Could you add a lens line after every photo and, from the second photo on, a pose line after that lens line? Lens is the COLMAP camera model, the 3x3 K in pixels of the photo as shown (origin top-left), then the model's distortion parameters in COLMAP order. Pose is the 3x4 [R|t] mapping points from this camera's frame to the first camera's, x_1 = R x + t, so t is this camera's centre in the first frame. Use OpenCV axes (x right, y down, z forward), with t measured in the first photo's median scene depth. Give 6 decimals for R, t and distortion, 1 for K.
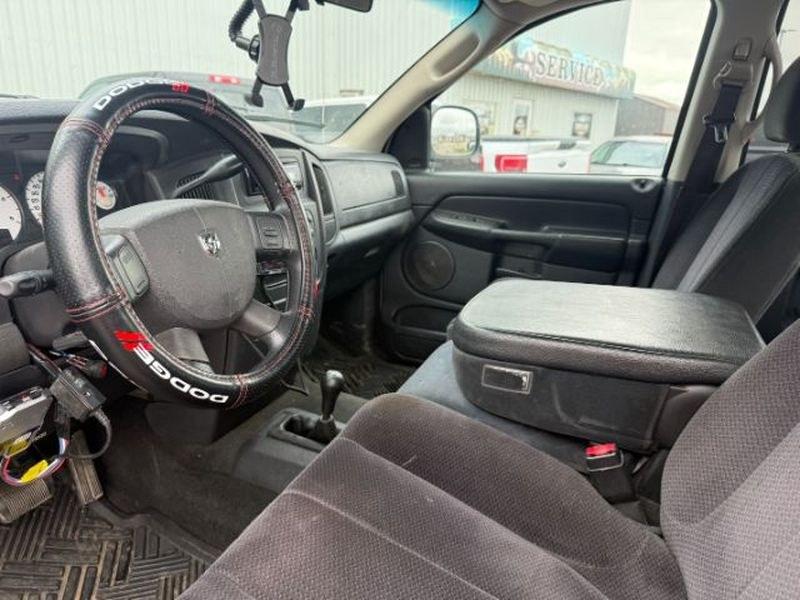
lens RADIAL K [[531.0, 0, 400.0], [0, 531.0, 300.0], [0, 0, 1]] dist [0.020114, -0.003359]
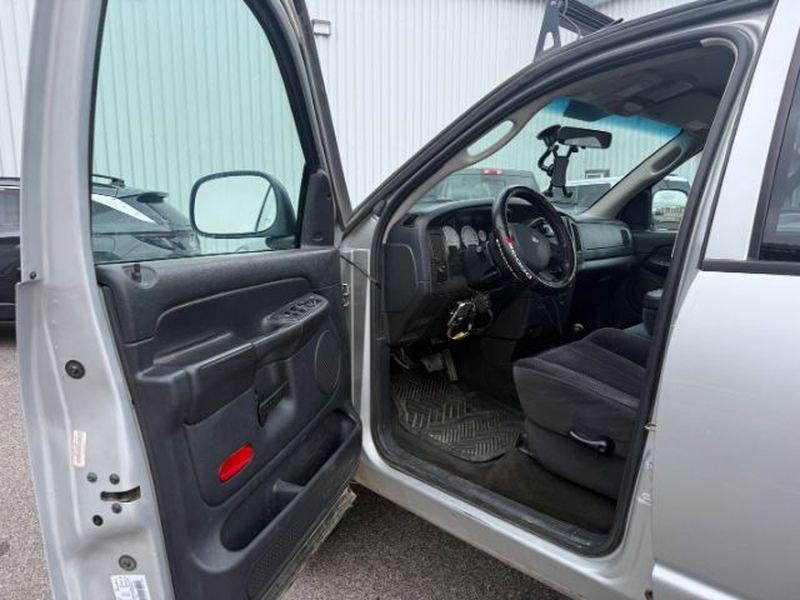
lens RADIAL K [[531.0, 0, 400.0], [0, 531.0, 300.0], [0, 0, 1]] dist [0.020114, -0.003359]
pose [[0.907445, 0.043521, -0.417911, 0.067824], [-0.101792, 0.987763, -0.118165, 0.249303], [0.407654, 0.149769, 0.900771, -0.761578]]
